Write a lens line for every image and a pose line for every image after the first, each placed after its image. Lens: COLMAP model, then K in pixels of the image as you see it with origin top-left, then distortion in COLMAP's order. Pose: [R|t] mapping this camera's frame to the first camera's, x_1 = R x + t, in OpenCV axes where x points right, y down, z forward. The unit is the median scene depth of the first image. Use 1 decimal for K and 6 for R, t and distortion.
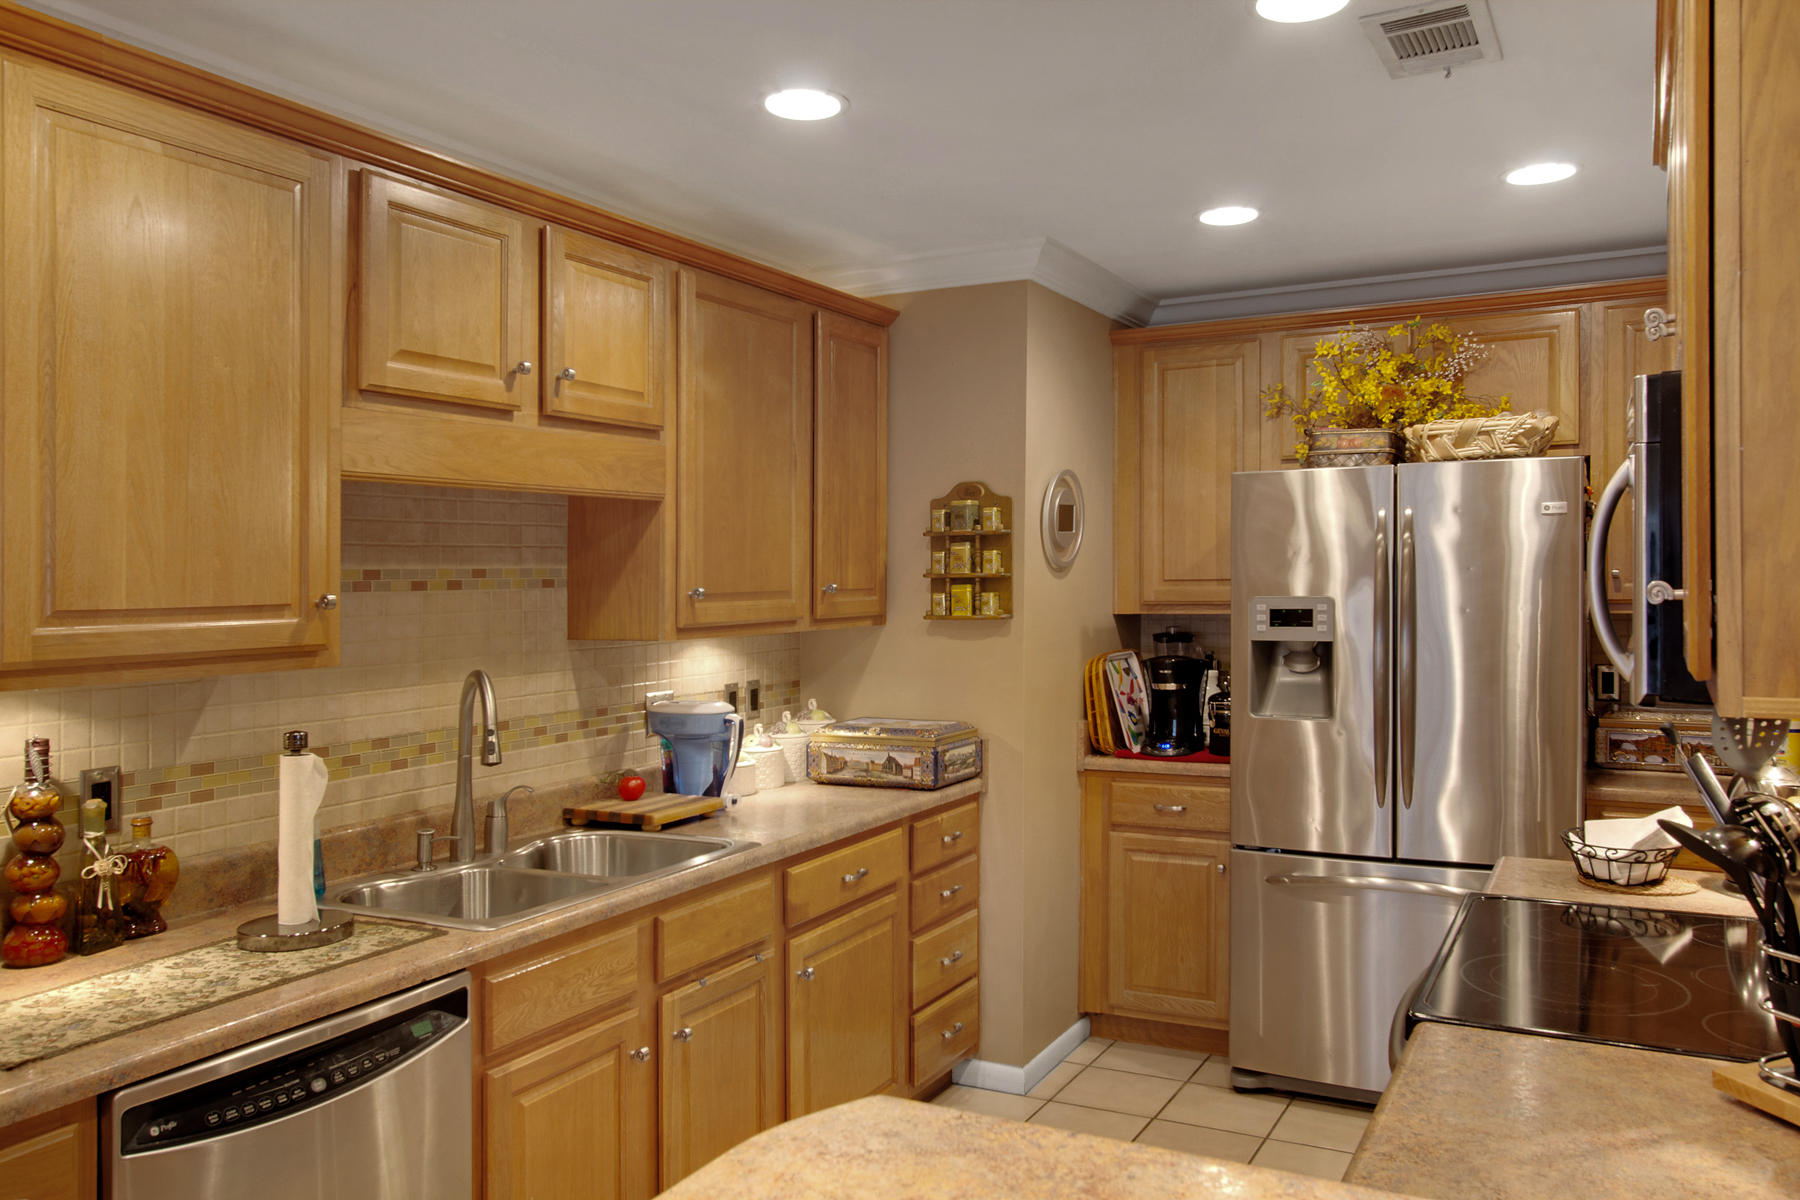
lens RADIAL K [[1390.7, 0, 924.4], [0, 1390.7, 563.7], [0, 0, 1]] dist [-0.001910, 0.005361]
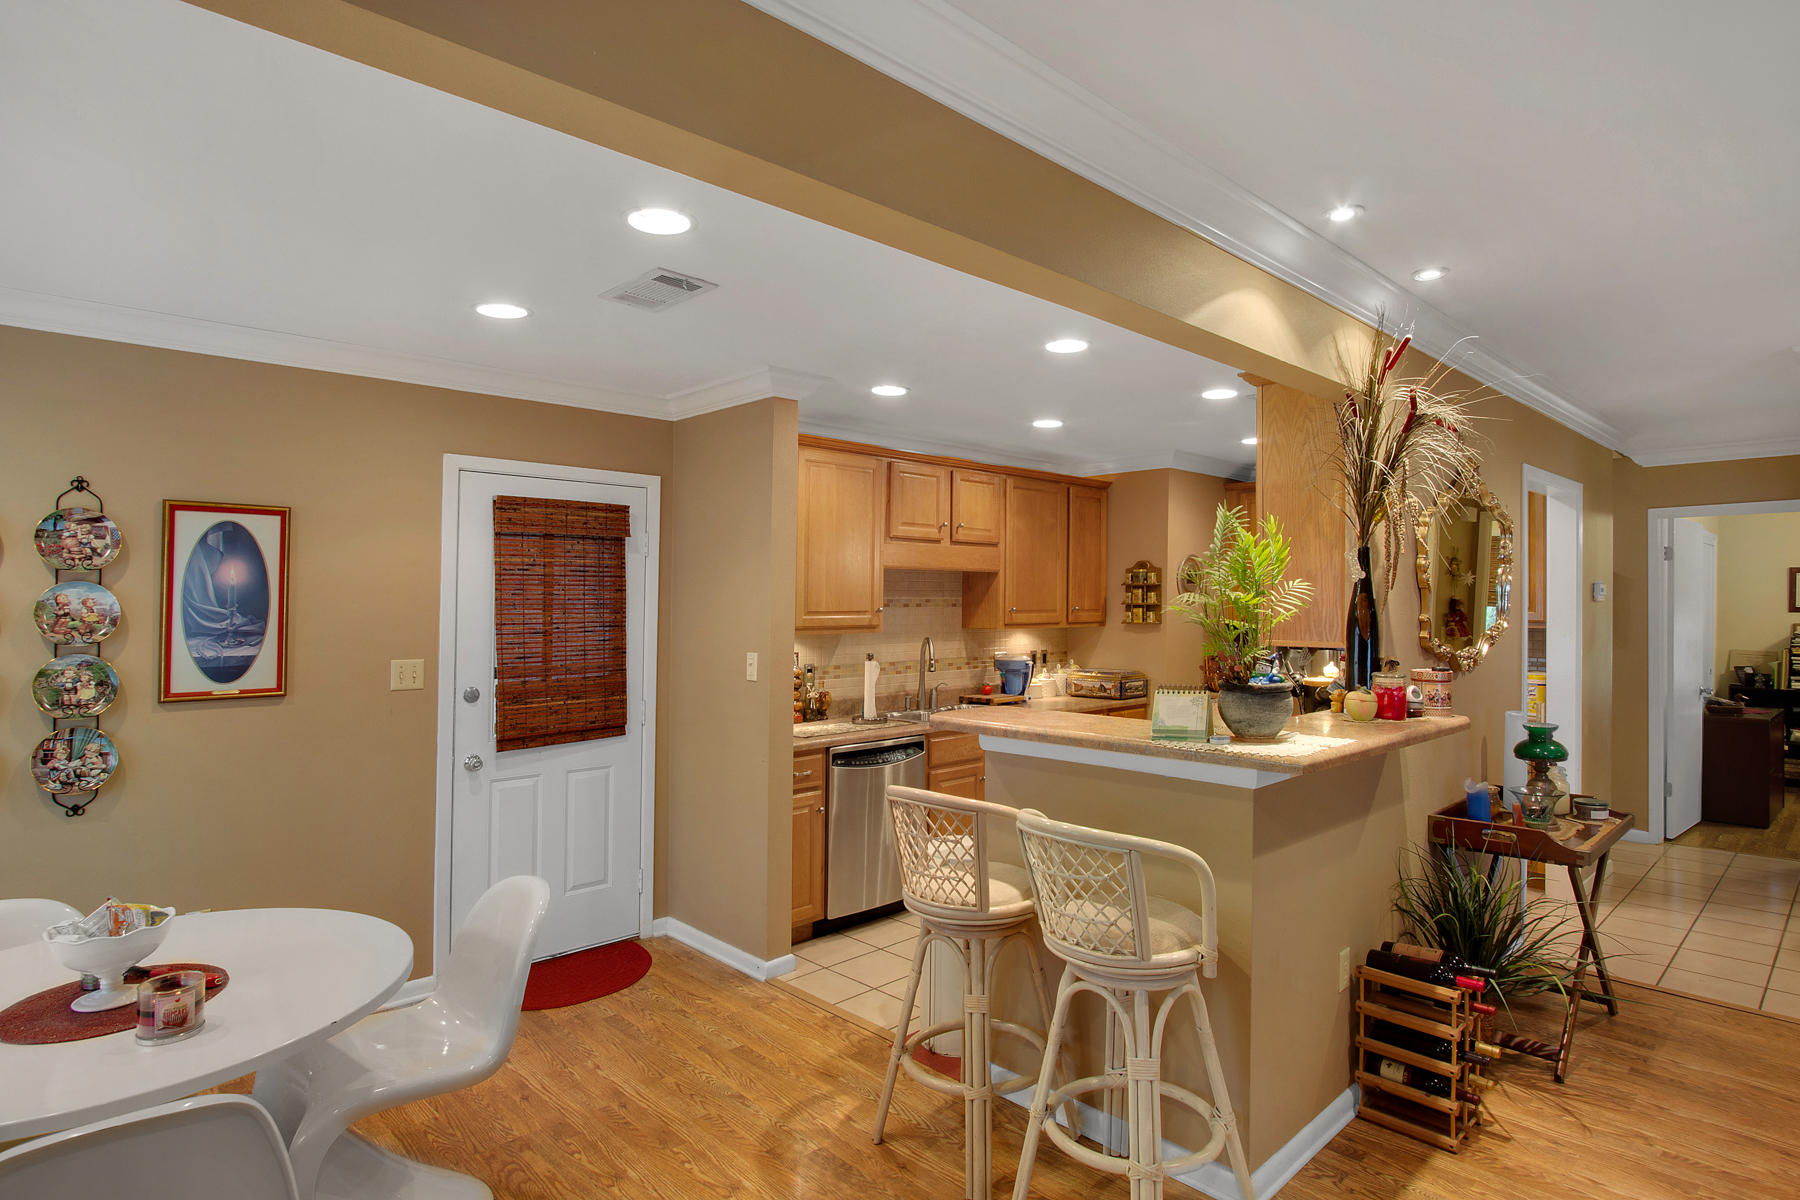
lens RADIAL K [[959.3, 0, 900.0], [0, 959.3, 600.0], [0, 0, 1]] dist [-0.000561, -0.000121]
pose [[0.945135, 0.010224, -0.326520, 0.178306], [-0.007946, 0.999934, 0.008310, -0.007580], [0.326584, -0.005260, 0.945154, -0.587992]]
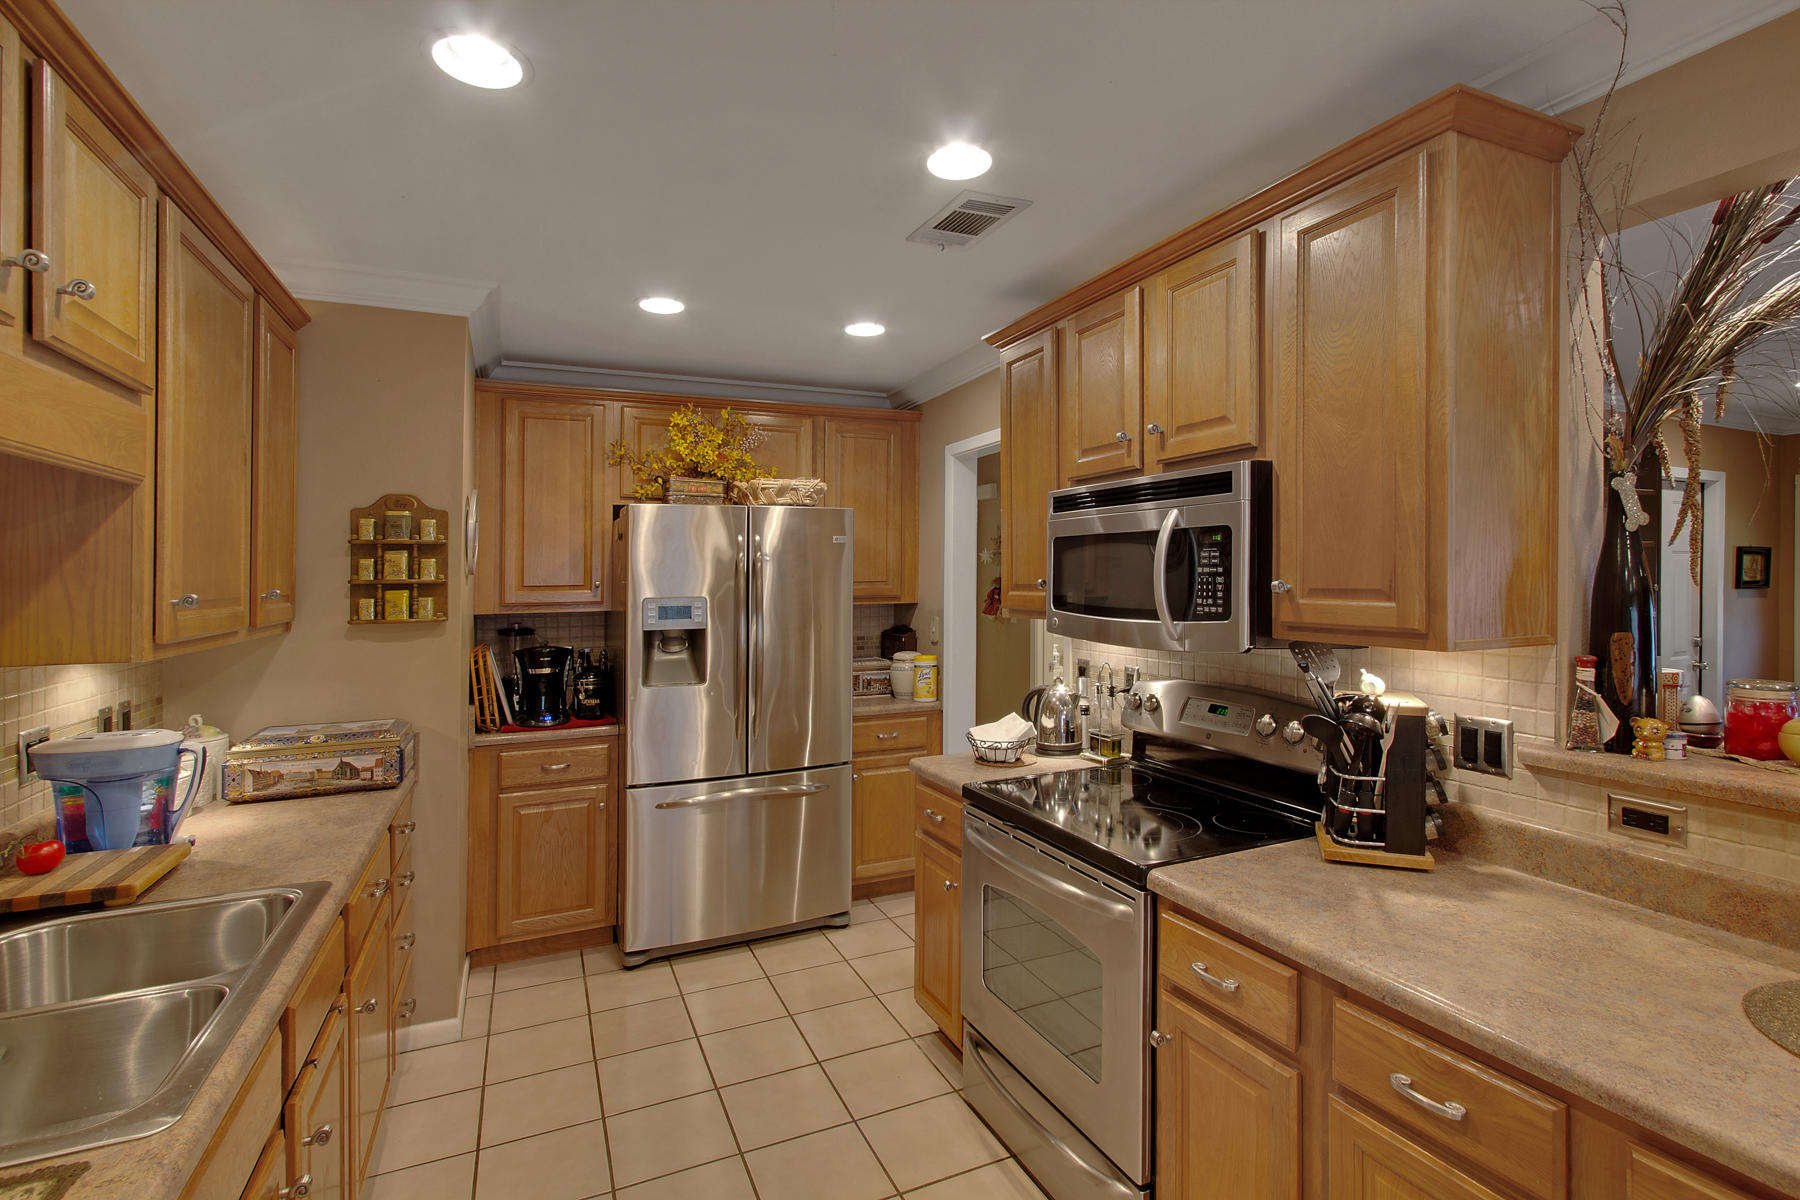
lens RADIAL K [[847.8, 0, 900.0], [0, 847.8, 600.0], [0, 0, 1]] dist [-0.009830, -0.000783]
pose [[0.611033, -0.015178, 0.791459, -0.268777], [-0.003856, 0.999747, 0.022150, 0.007243], [-0.791596, -0.016586, 0.610820, 0.325327]]
